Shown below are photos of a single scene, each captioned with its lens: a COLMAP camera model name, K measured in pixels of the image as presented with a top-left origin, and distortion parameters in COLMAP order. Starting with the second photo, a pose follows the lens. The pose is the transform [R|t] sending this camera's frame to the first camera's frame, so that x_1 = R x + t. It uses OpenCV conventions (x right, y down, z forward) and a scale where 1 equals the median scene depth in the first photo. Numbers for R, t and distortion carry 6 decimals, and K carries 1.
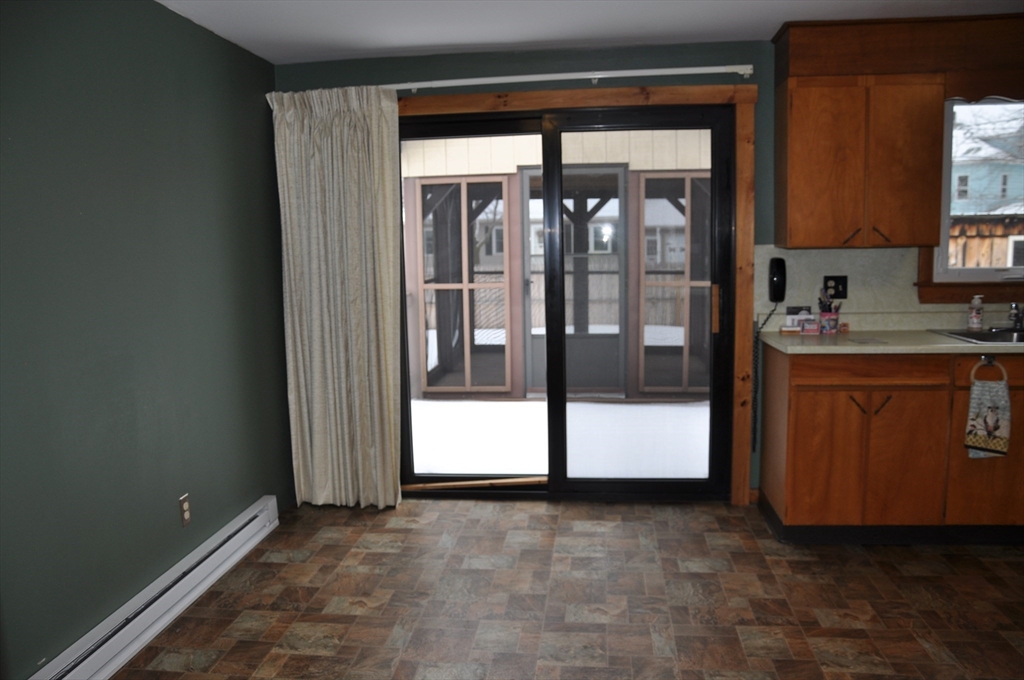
lens RADIAL K [[792.8, 0, 513.7], [0, 792.8, 340.8], [0, 0, 1]] dist [-0.109517, 0.051421]
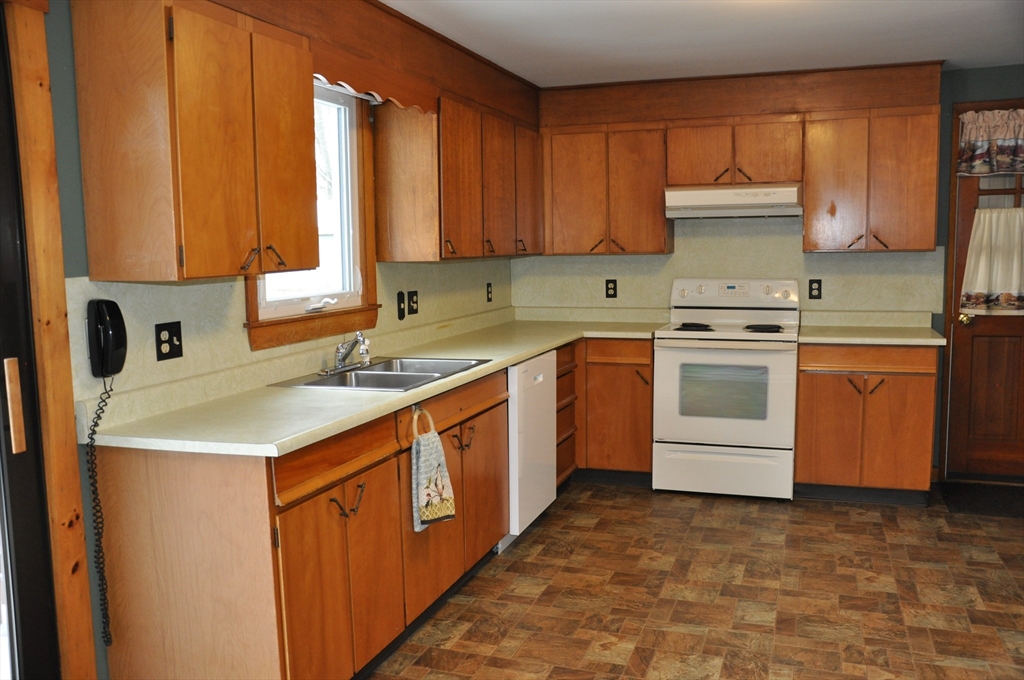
lens RADIAL K [[890.6, 0, 507.2], [0, 890.6, 359.2], [0, 0, 1]] dist [-0.099268, 0.098846]
pose [[0.229361, -0.108789, 0.967243, -0.218212], [0.132137, 0.988015, 0.079792, -0.074836], [-0.964330, 0.109508, 0.240987, 0.566185]]
